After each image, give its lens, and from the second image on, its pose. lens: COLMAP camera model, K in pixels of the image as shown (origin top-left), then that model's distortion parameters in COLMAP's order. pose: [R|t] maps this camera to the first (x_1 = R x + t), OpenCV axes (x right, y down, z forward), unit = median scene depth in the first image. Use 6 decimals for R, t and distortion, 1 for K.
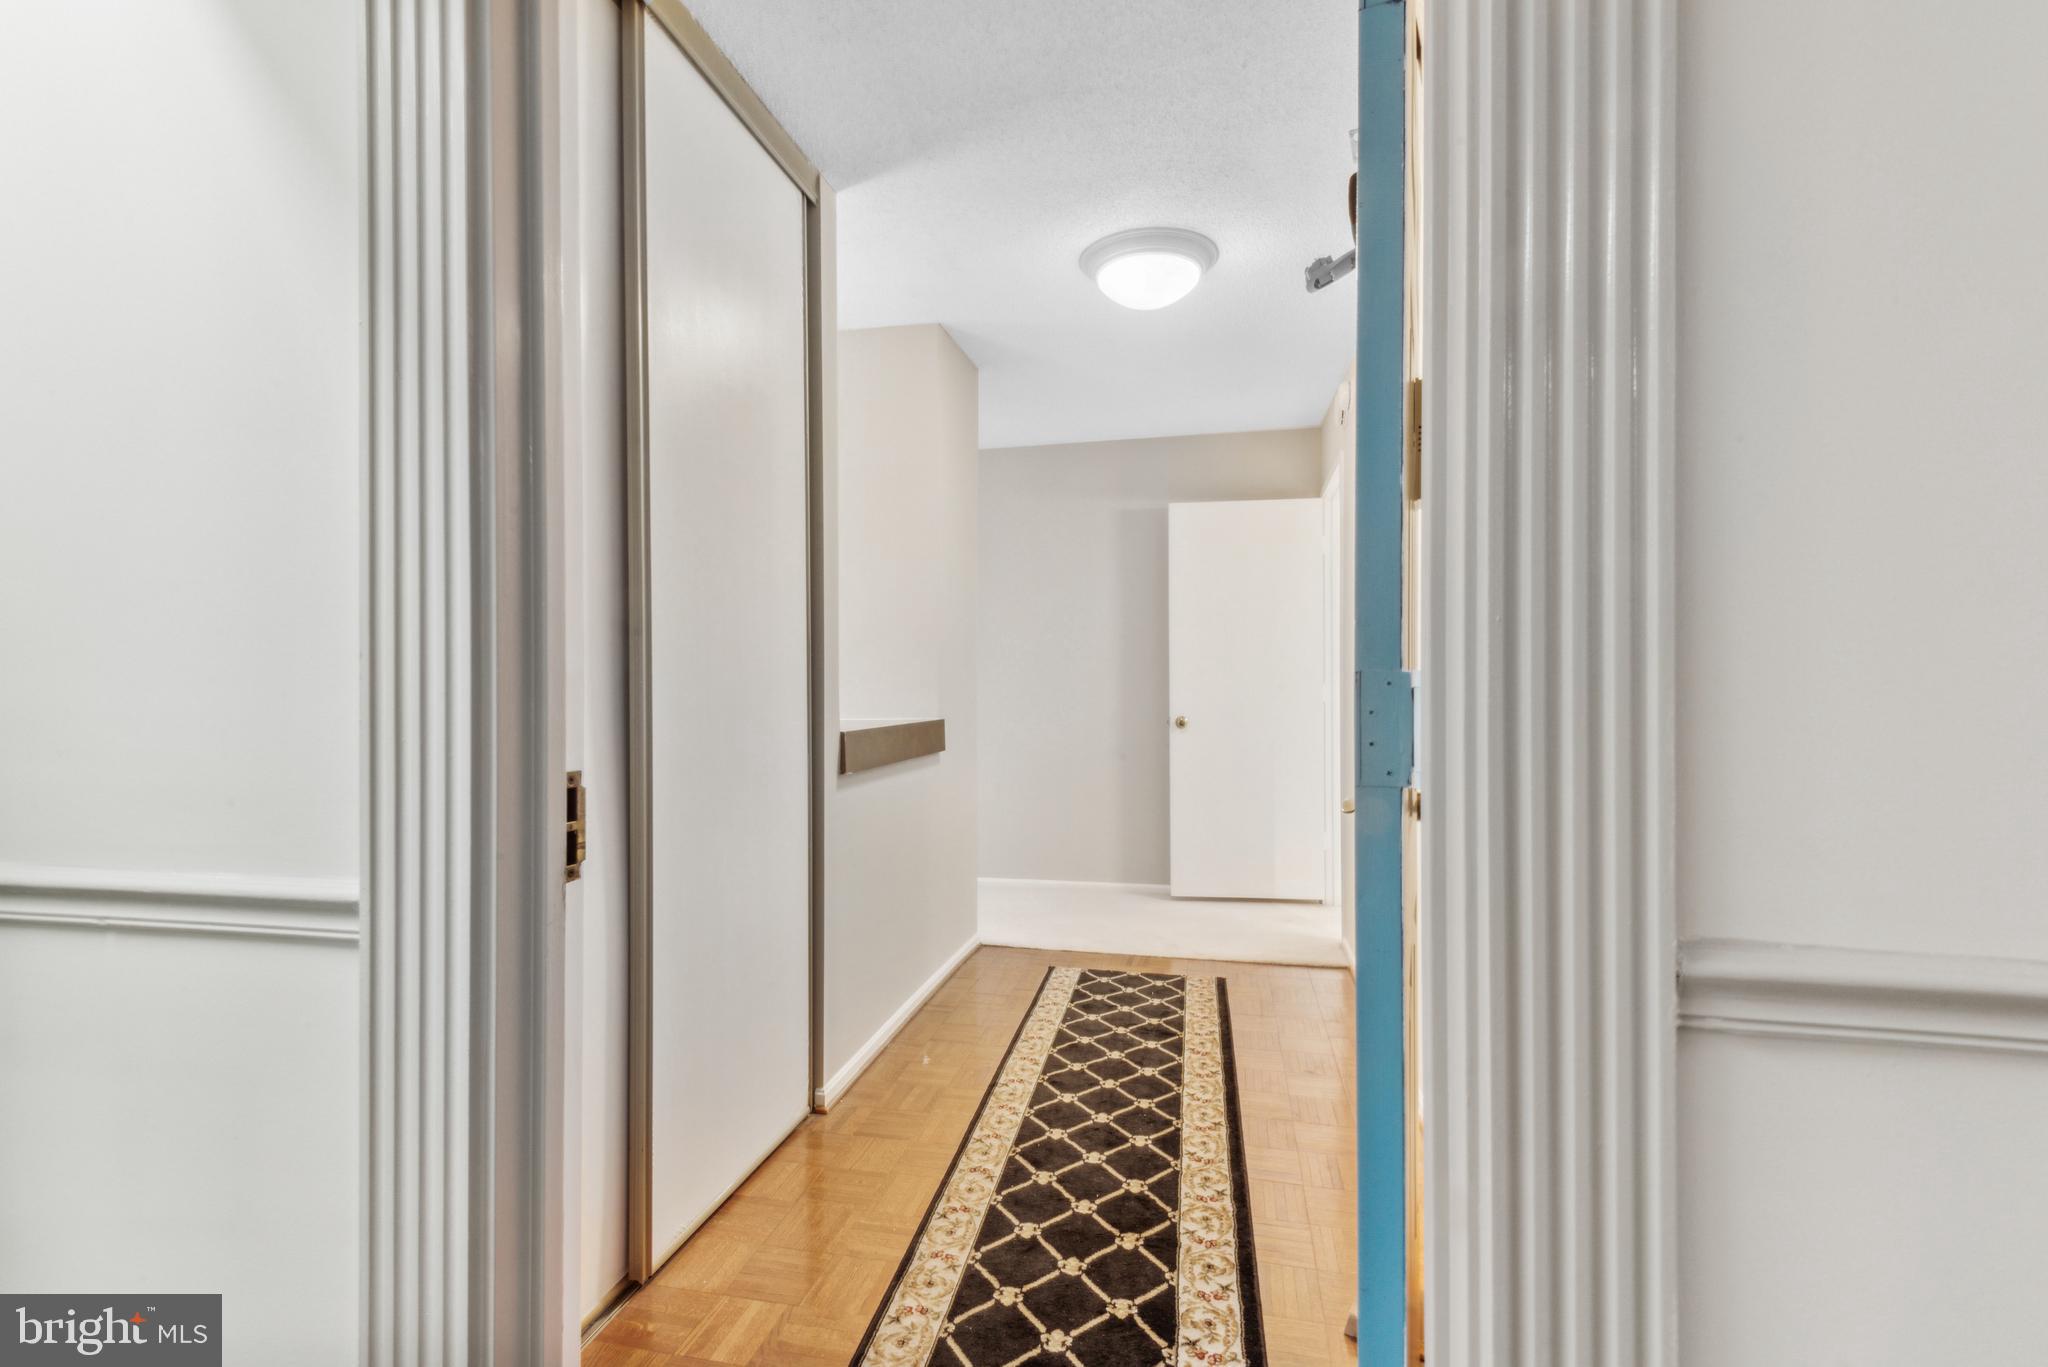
lens RADIAL K [[921.9, 0, 1026.8], [0, 921.9, 685.9], [0, 0, 1]] dist [0.043961, -0.025414]
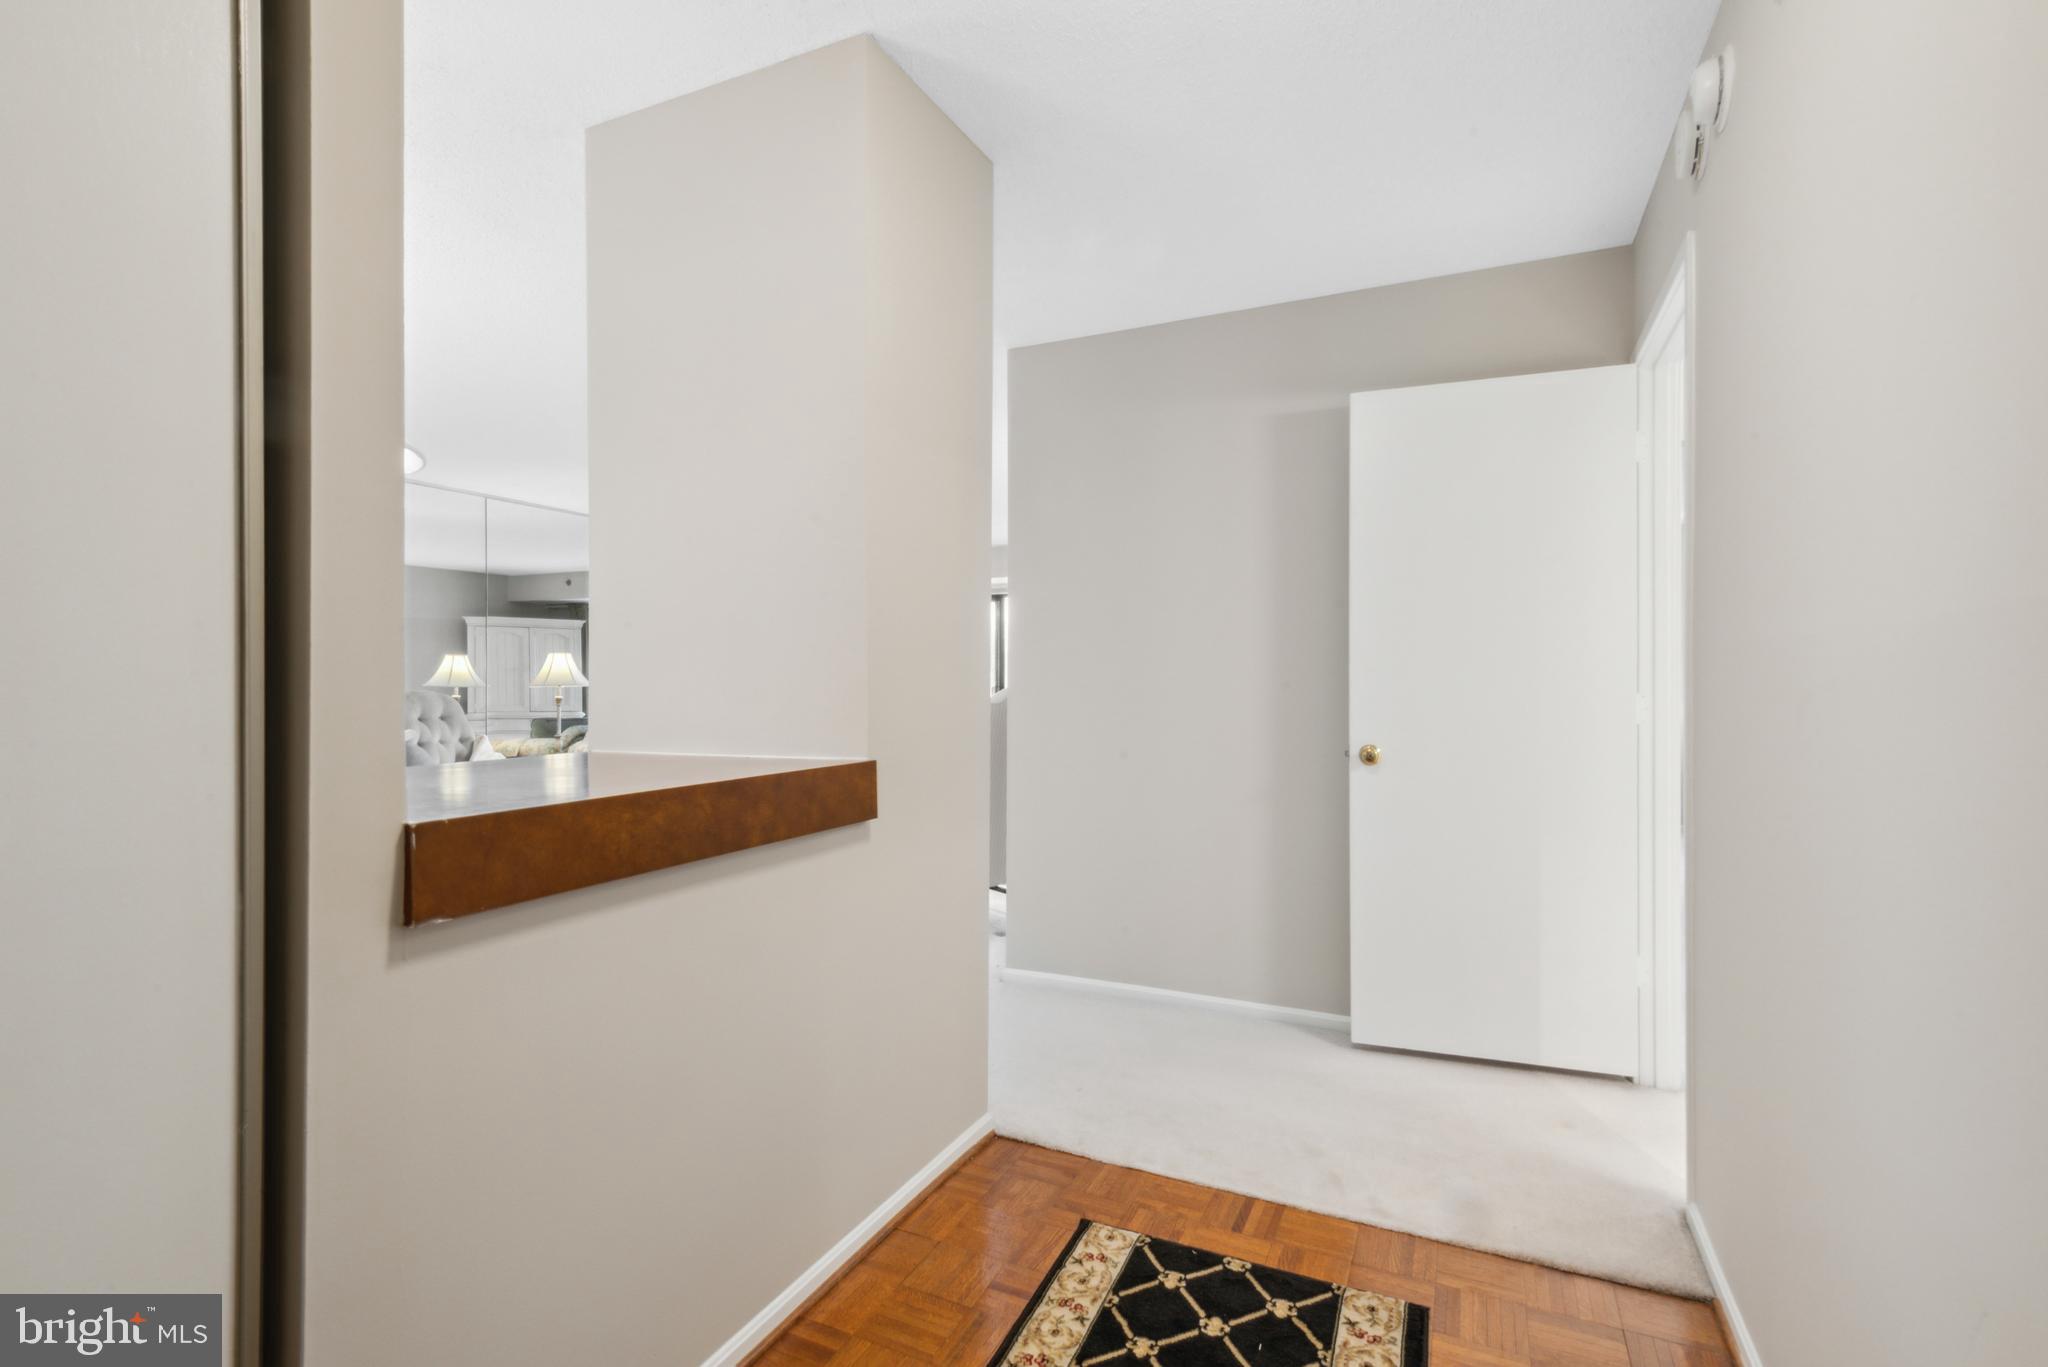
lens RADIAL K [[972.3, 0, 998.8], [0, 972.3, 690.6], [0, 0, 1]] dist [-0.003499, -0.000314]
pose [[0.971249, 0.006657, -0.237975, 0.109259], [-0.004507, 0.999944, 0.009577, -0.010335], [0.238025, -0.008229, 0.971224, 0.436200]]
